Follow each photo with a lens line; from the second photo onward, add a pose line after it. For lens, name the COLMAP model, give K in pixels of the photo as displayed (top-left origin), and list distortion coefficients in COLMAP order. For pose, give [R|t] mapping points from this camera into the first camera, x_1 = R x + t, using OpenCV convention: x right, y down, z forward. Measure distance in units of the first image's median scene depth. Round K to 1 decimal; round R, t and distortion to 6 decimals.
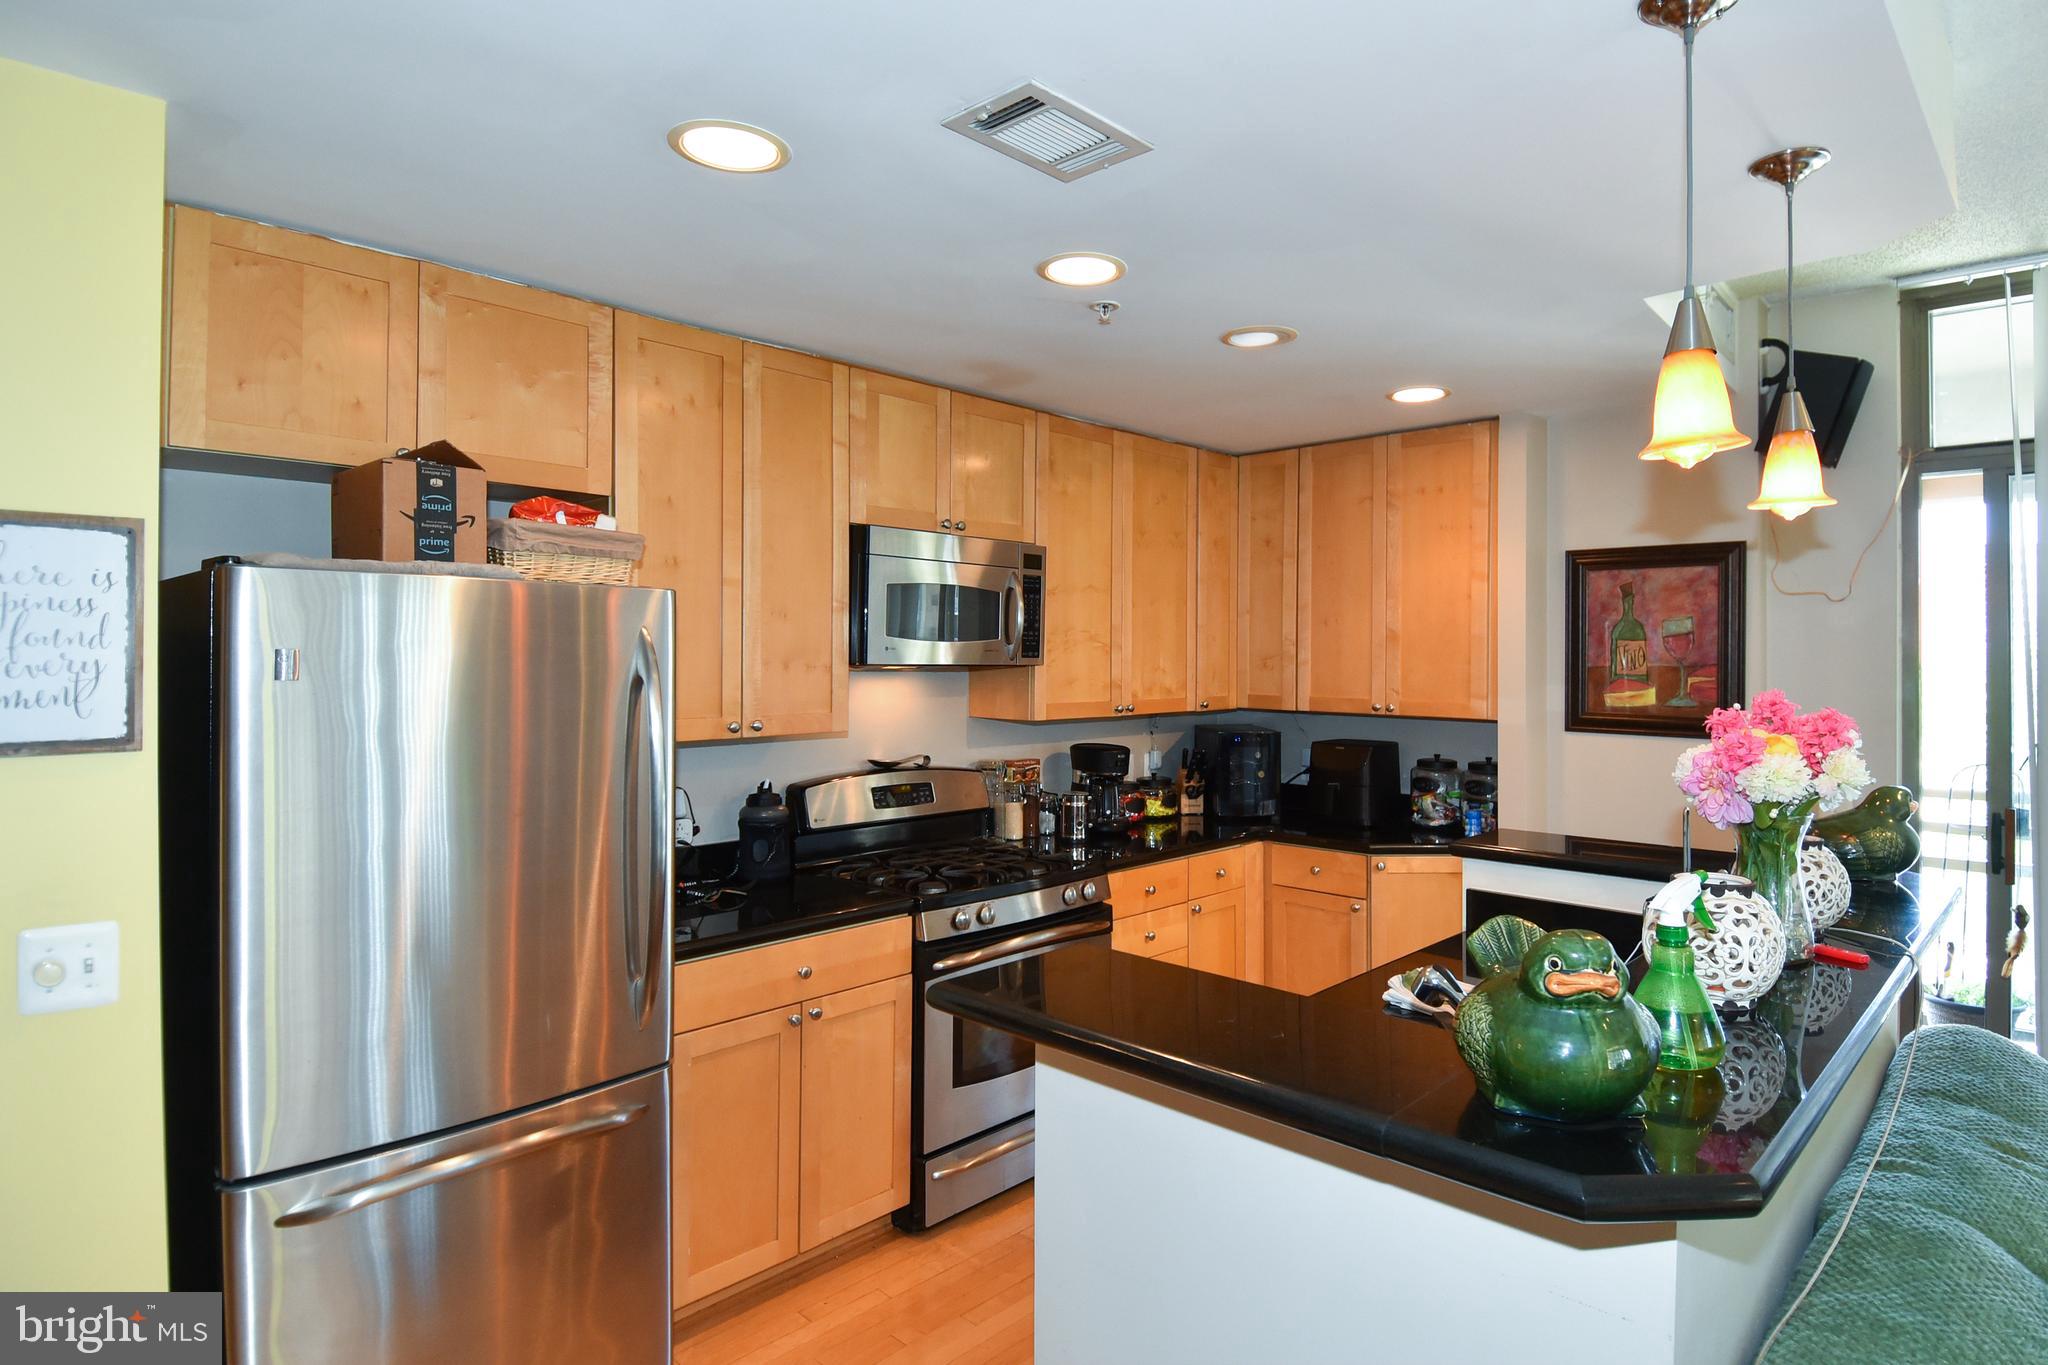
lens RADIAL K [[1089.6, 0, 1047.5], [0, 1089.6, 654.7], [0, 0, 1]] dist [0.035015, -0.036272]
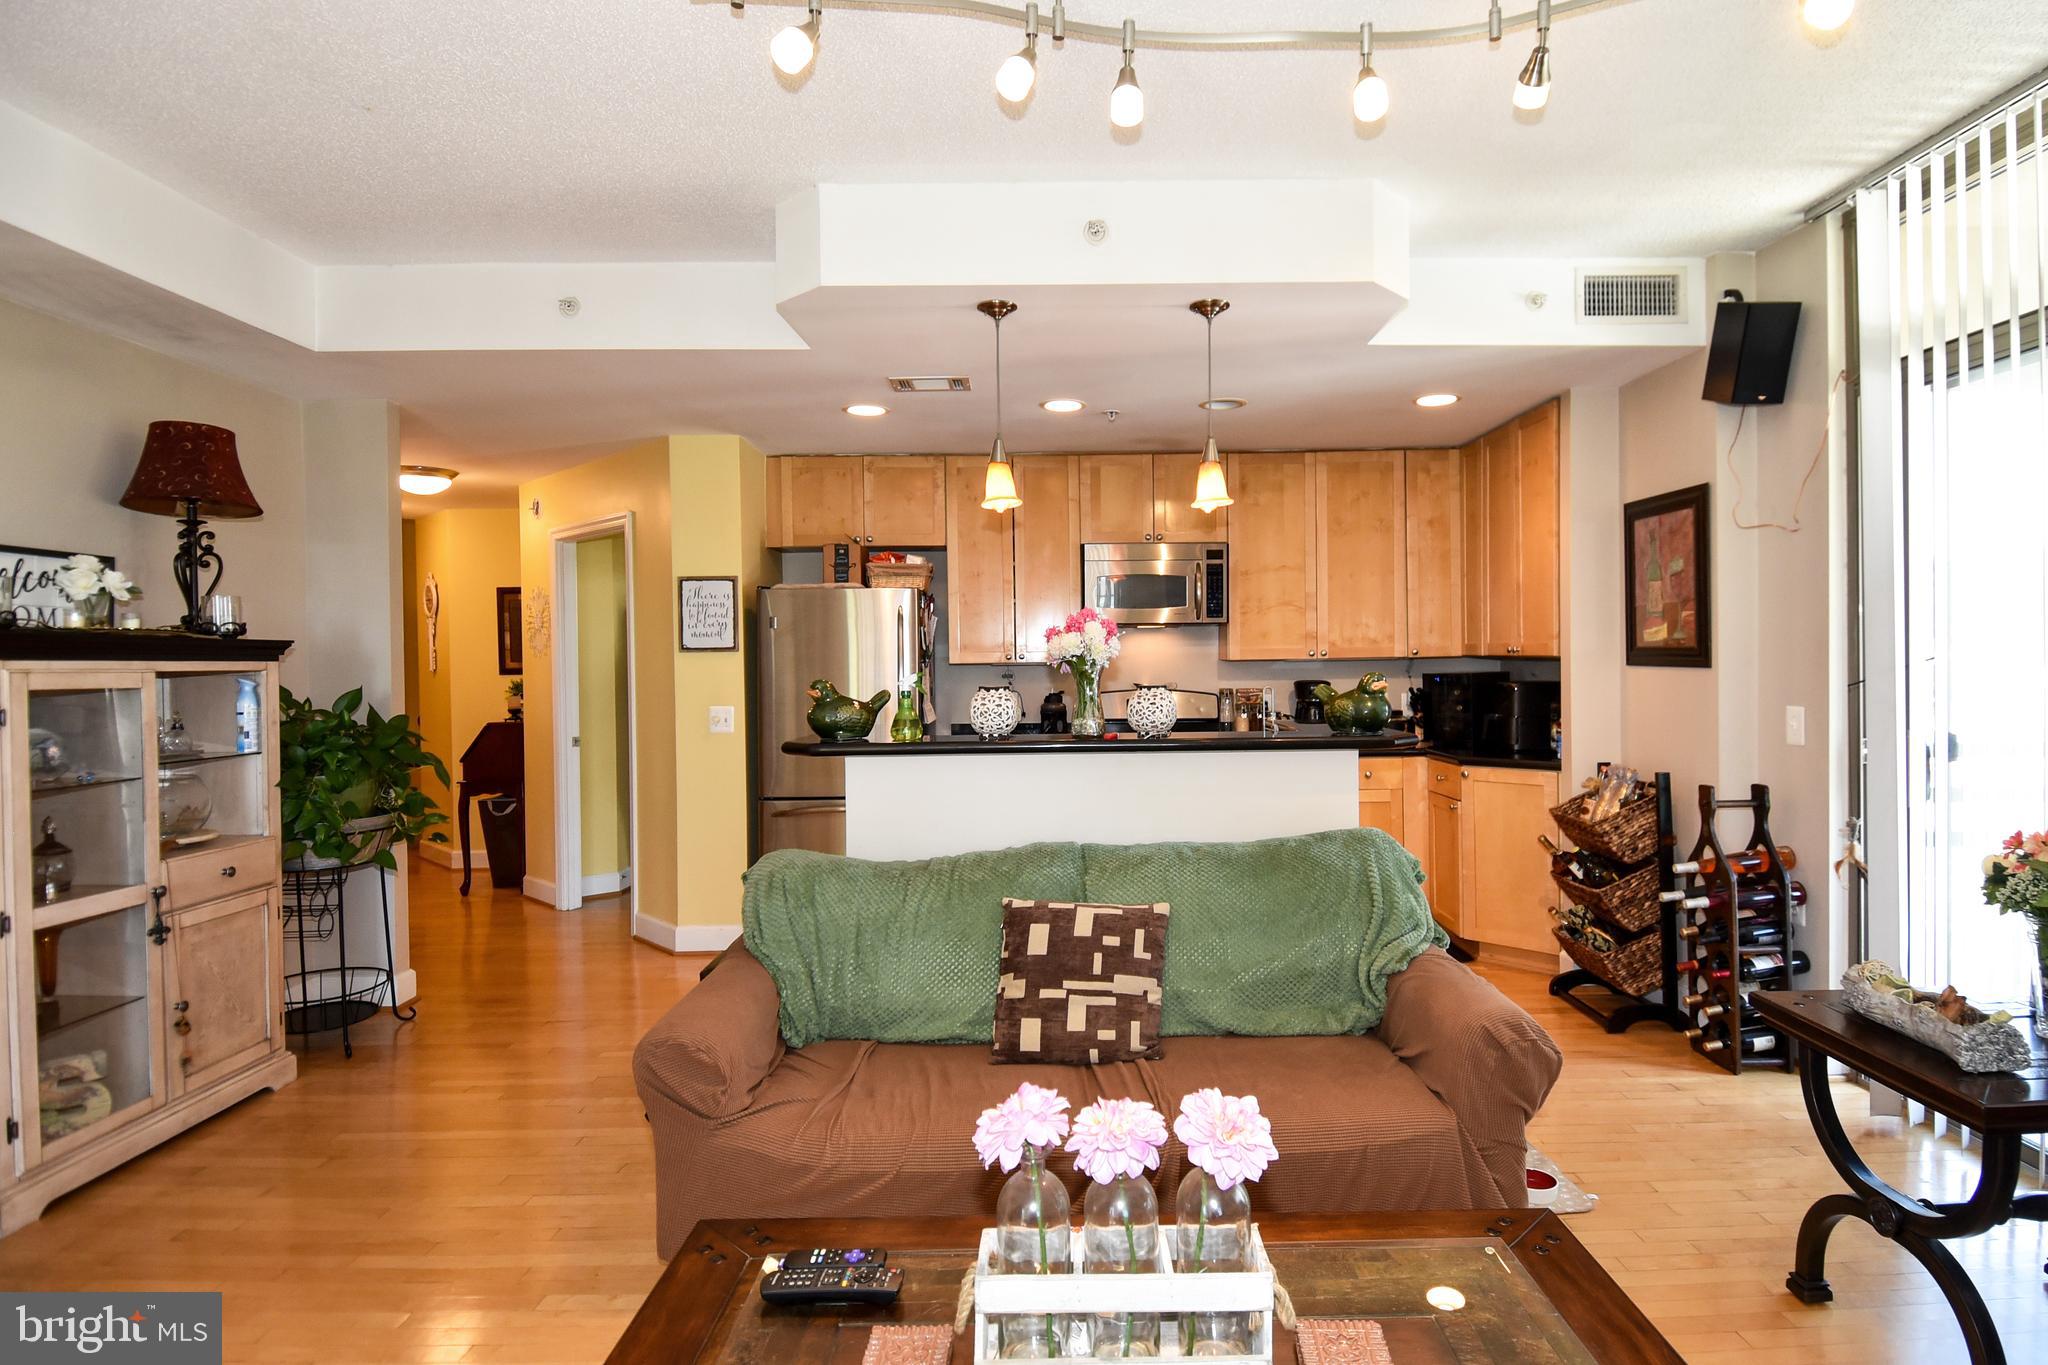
lens RADIAL K [[1089.6, 0, 1094.6], [0, 1089.6, 662.2], [0, 0, 1]] dist [0.035015, -0.036272]
pose [[0.693645, -0.008572, -0.720266, 1.126139], [0.016408, 0.999858, 0.003903, 0.065844], [0.720131, -0.014525, 0.693687, -0.198343]]
